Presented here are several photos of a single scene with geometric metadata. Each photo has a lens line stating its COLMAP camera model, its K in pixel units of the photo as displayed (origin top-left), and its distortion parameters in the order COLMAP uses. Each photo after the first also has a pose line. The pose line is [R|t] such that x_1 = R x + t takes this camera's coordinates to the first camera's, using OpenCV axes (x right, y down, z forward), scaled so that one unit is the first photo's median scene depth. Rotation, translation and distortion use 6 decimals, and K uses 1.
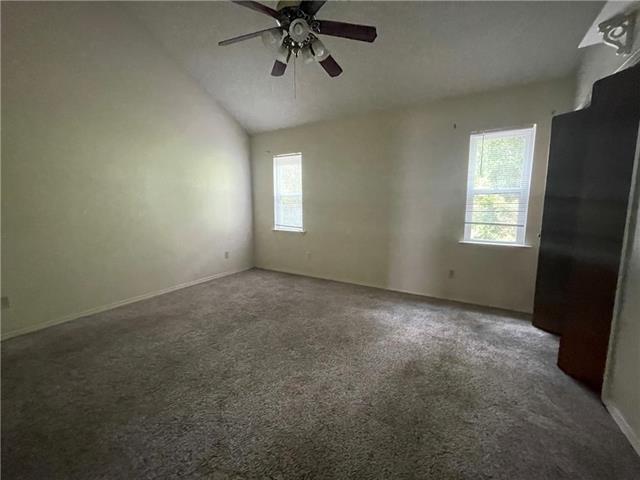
lens RADIAL K [[259.9, 0, 313.3], [0, 259.9, 239.6], [0, 0, 1]] dist [0.001896, -0.000260]
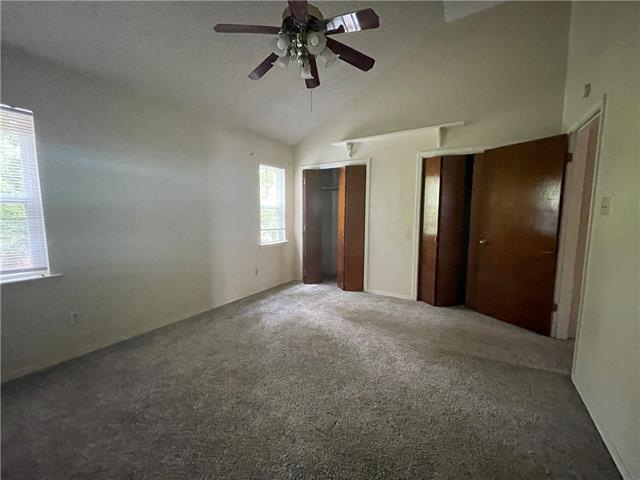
lens RADIAL K [[259.9, 0, 318.2], [0, 259.9, 239.2], [0, 0, 1]] dist [0.001896, -0.000260]
pose [[0.024324, -0.108231, 0.993828, -0.708956], [0.129578, 0.986077, 0.104215, -0.117826], [-0.991271, 0.126244, 0.038010, 0.667267]]
